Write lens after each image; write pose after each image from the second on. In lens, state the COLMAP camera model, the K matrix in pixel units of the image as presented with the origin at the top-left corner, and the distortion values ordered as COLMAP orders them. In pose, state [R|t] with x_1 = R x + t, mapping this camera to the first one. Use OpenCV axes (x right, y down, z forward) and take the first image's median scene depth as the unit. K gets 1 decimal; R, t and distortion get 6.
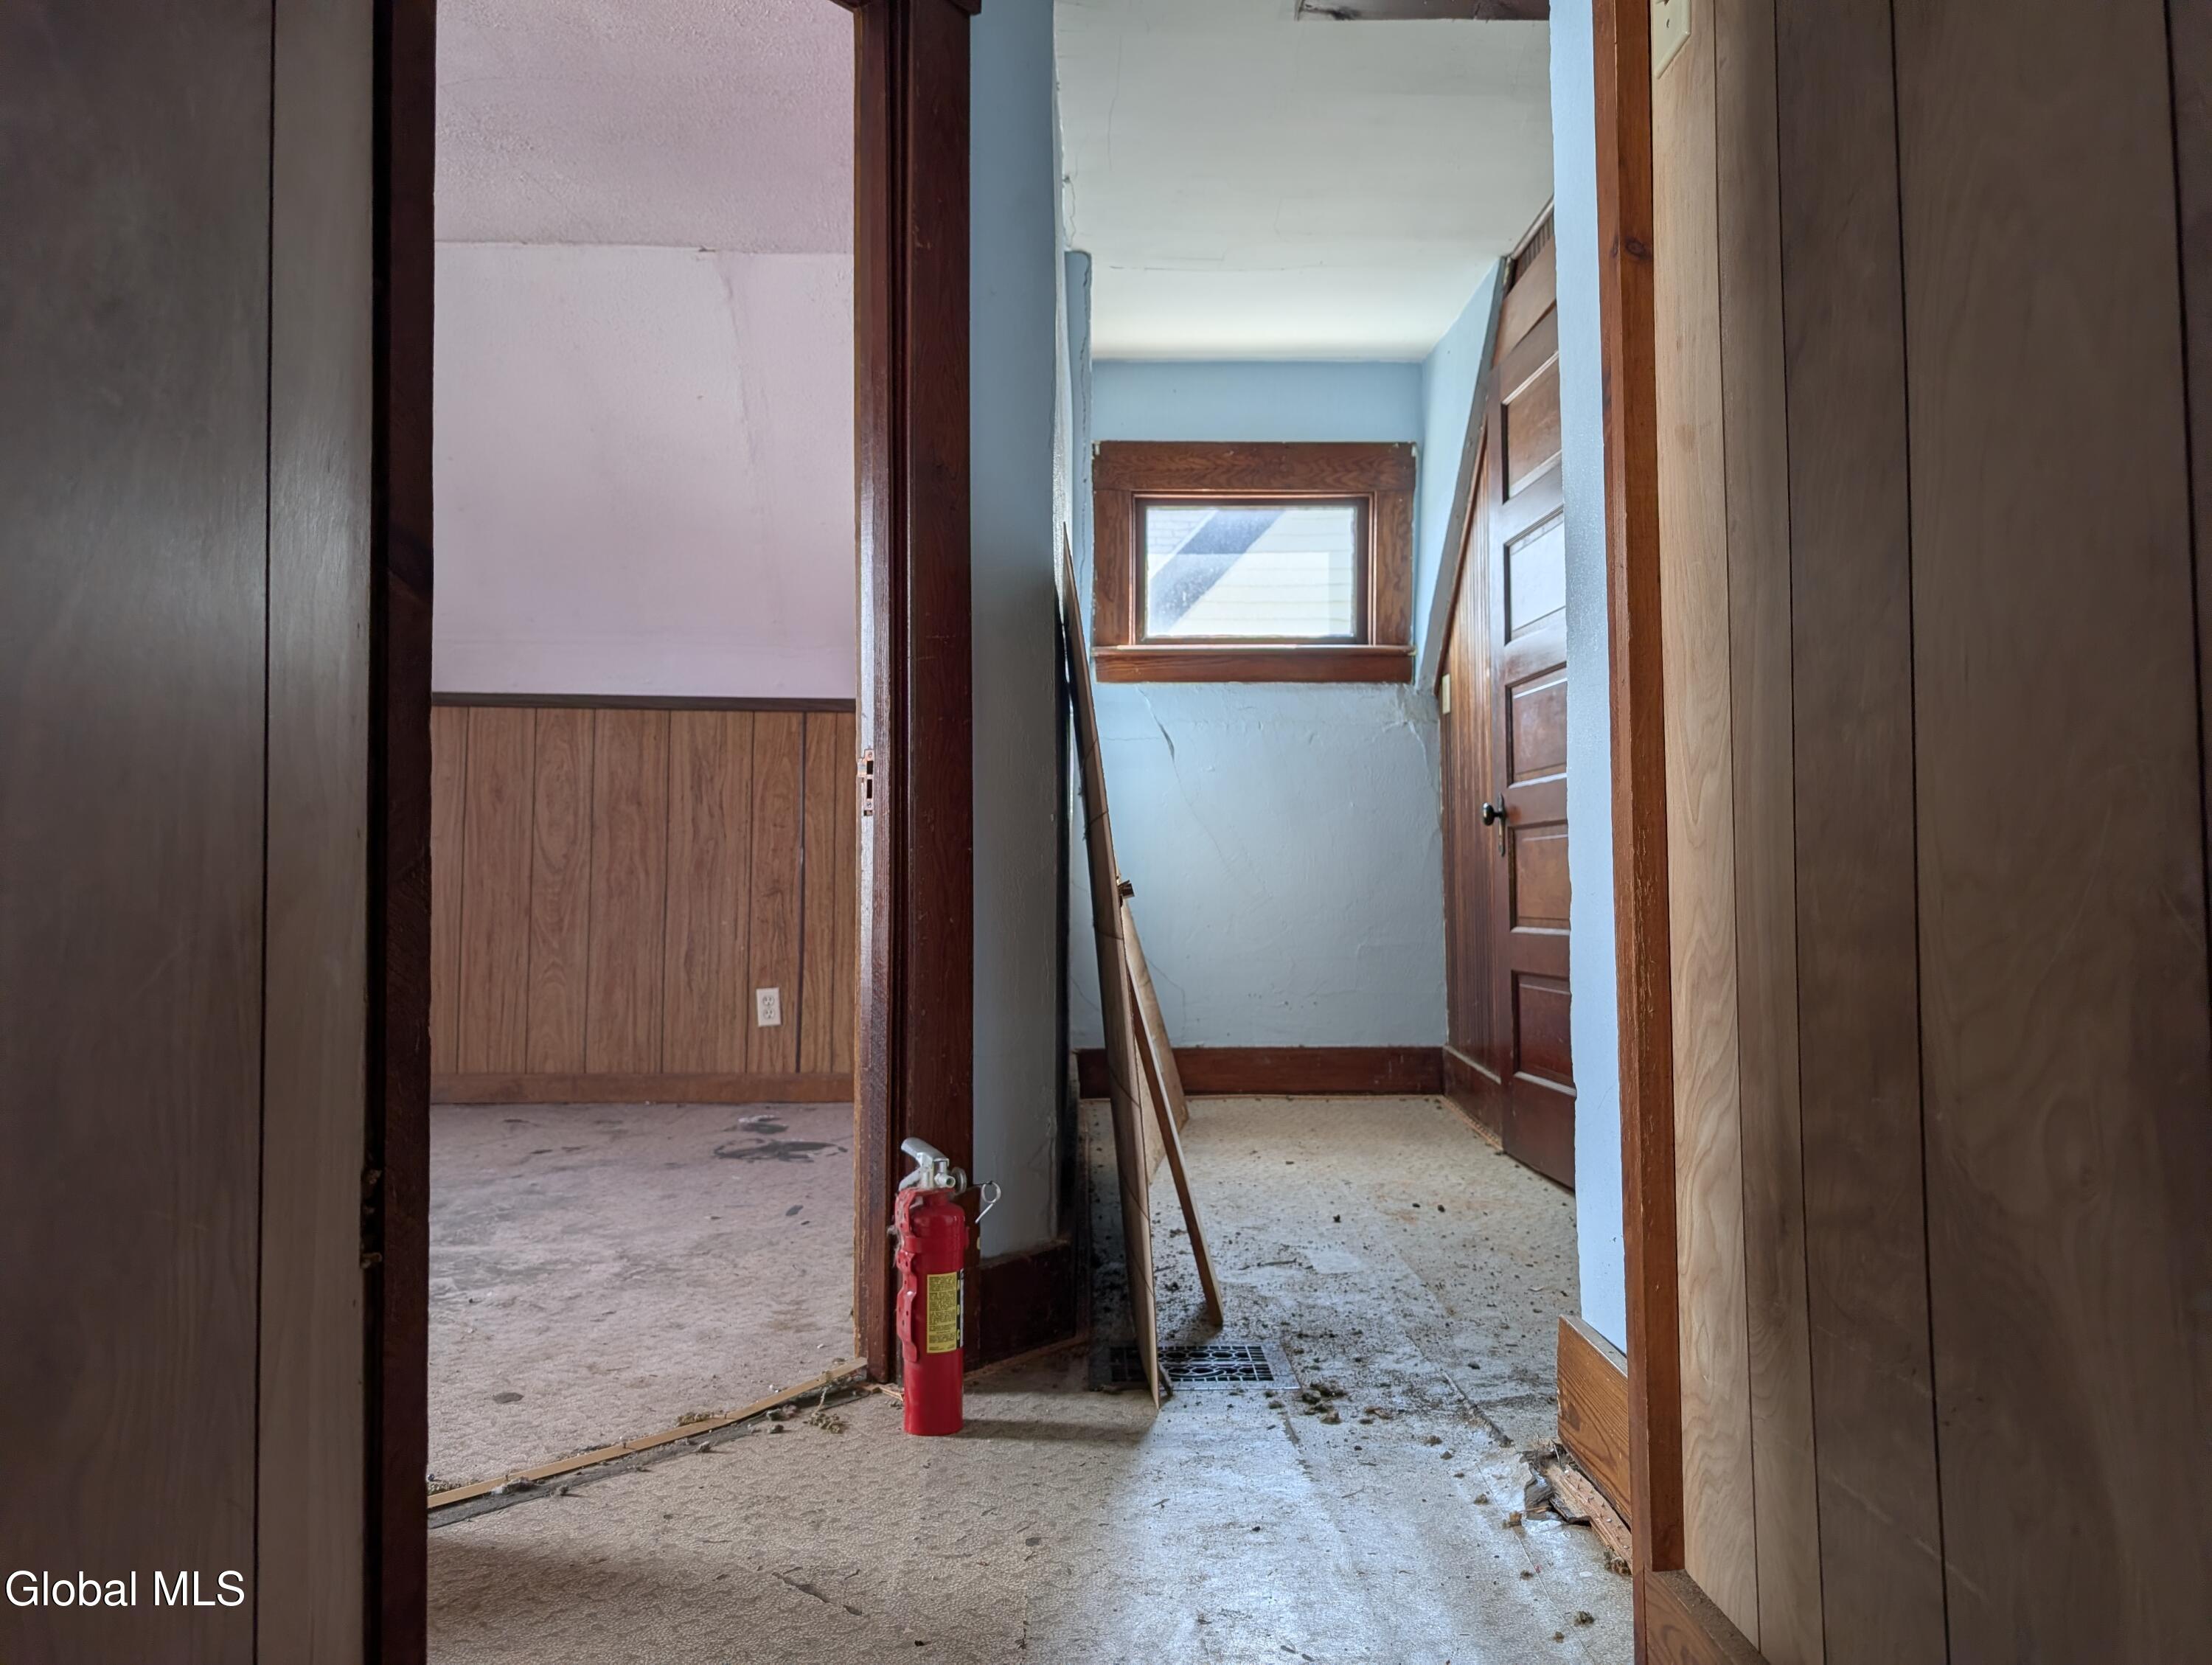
lens RADIAL K [[1591.8, 0, 1106.7], [0, 1591.8, 826.0], [0, 0, 1]] dist [0.028511, -0.018514]
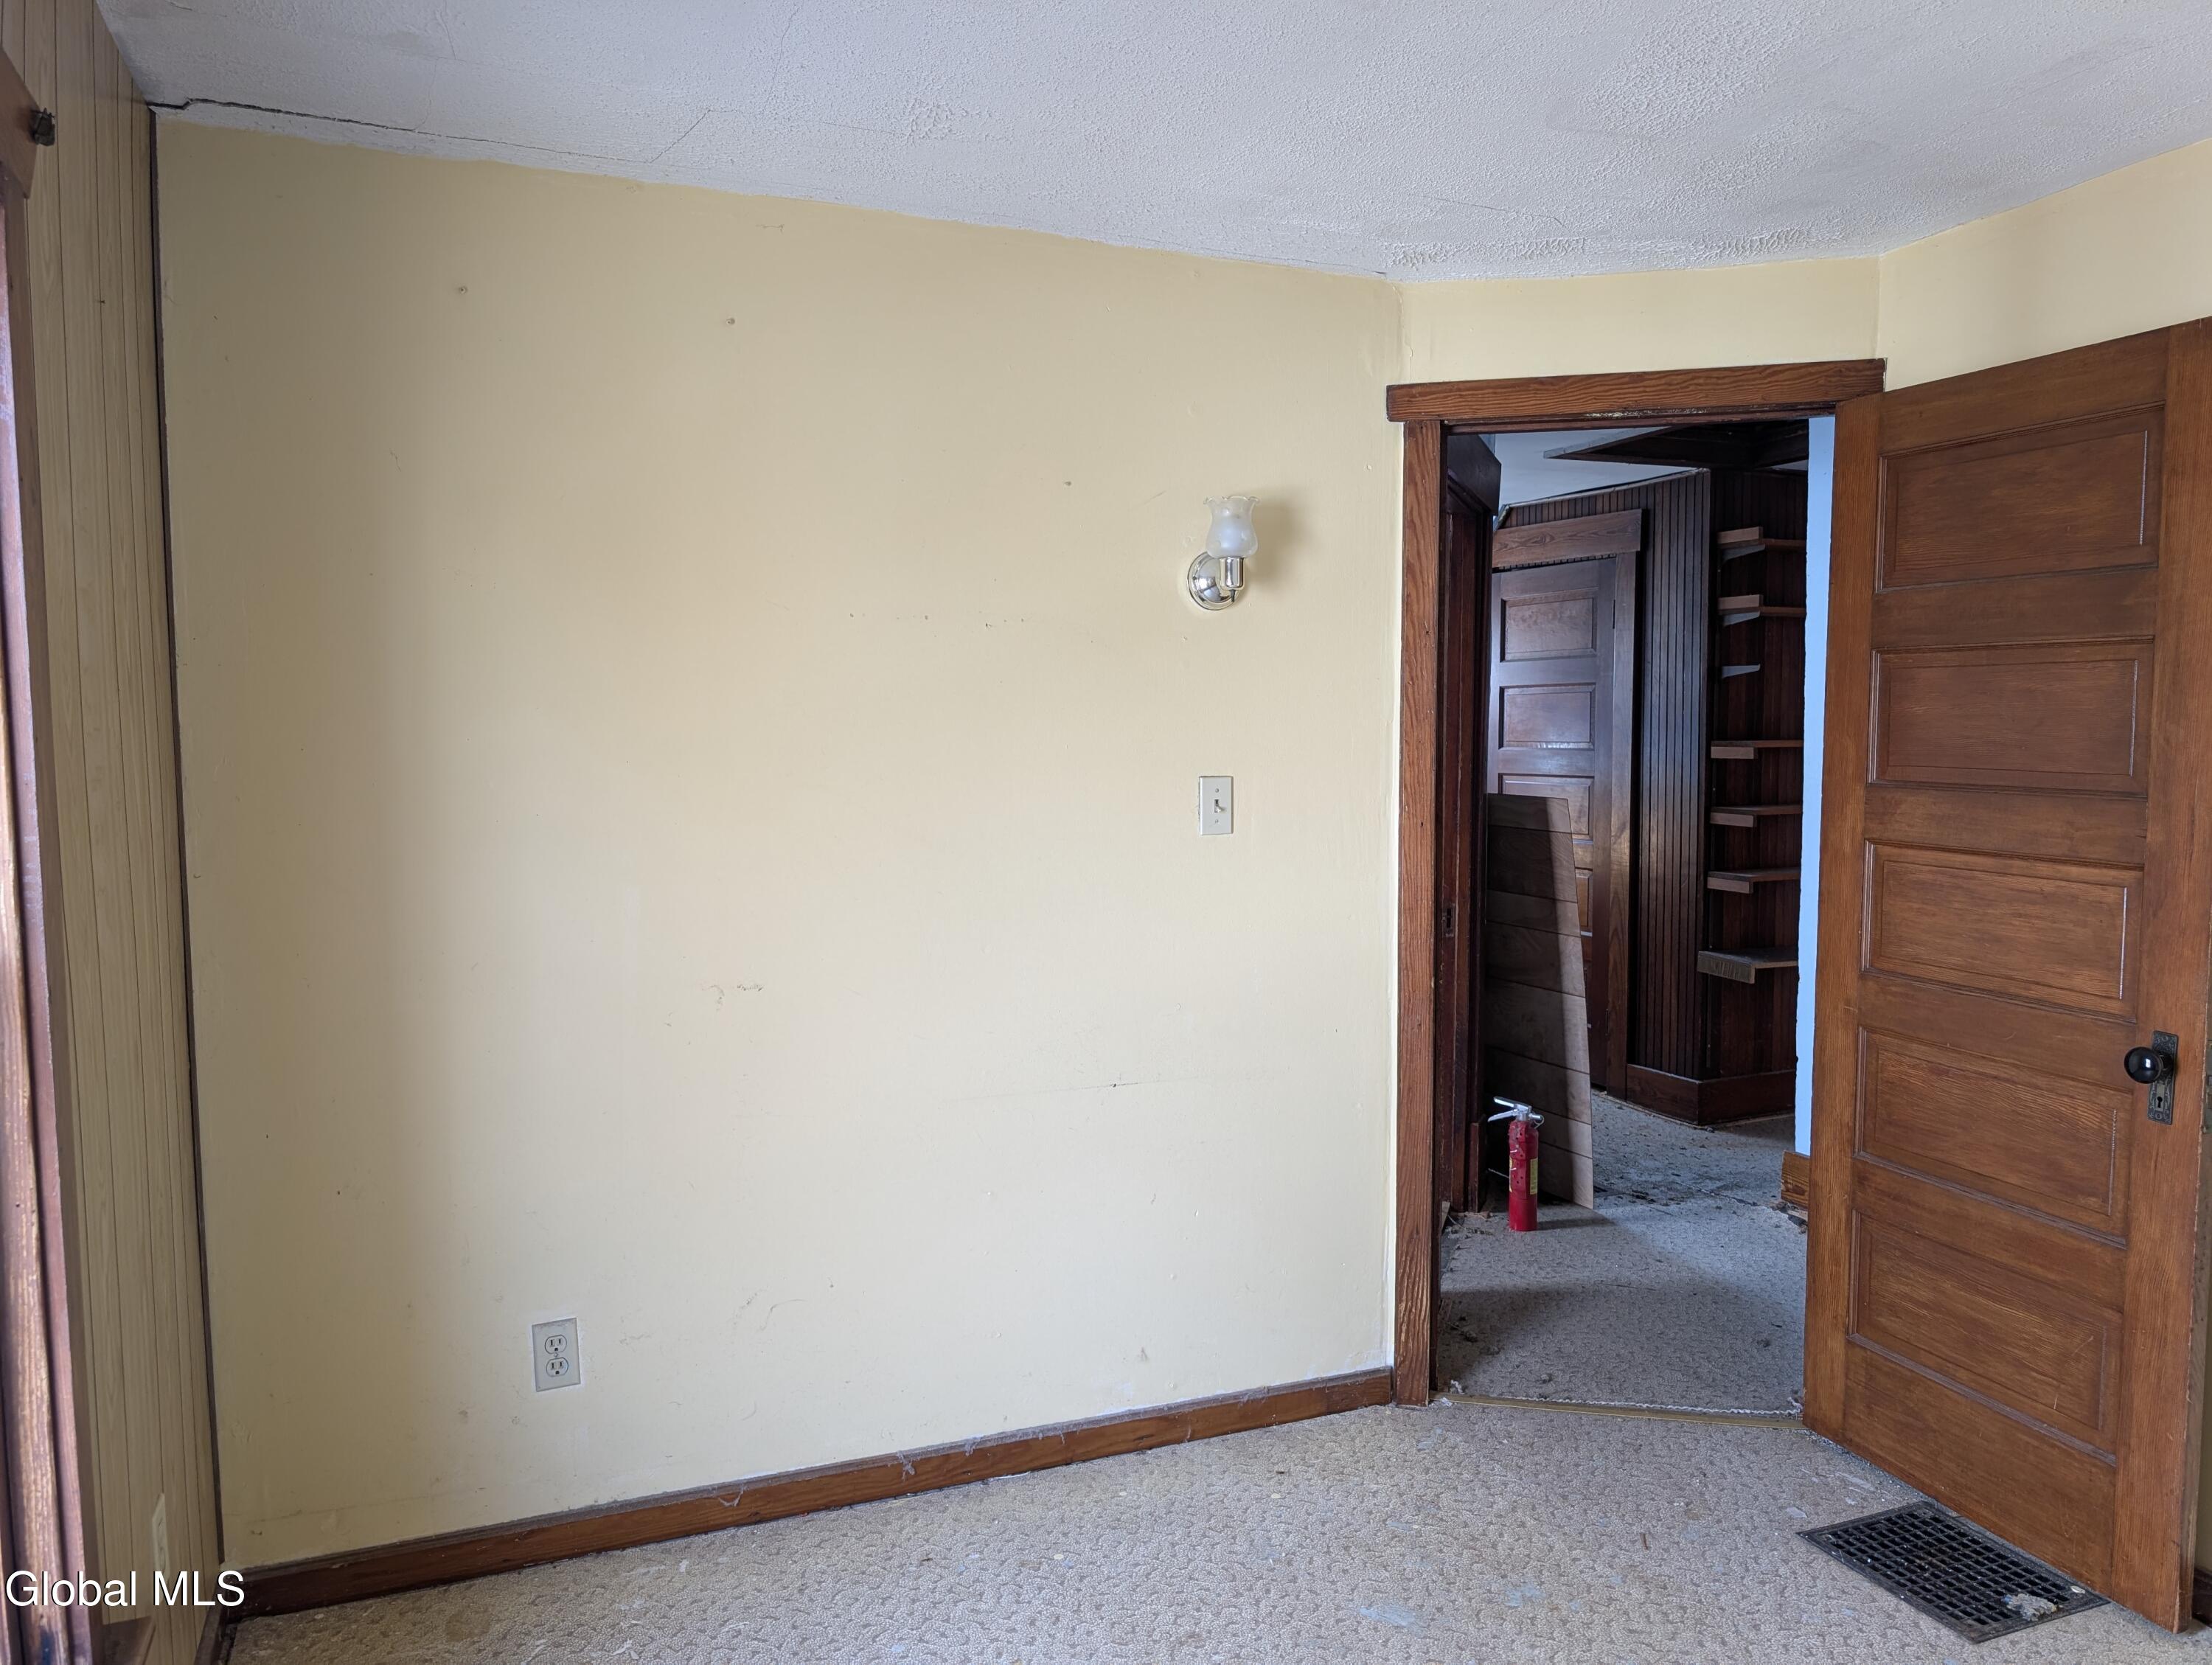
lens RADIAL K [[1591.8, 0, 1123.3], [0, 1591.8, 837.4], [0, 0, 1]] dist [0.028511, -0.018514]
pose [[0.927258, -0.025105, 0.373580, -1.459063], [-0.015408, 0.994346, 0.105065, -0.379286], [-0.374105, -0.103178, 0.921629, -0.757852]]
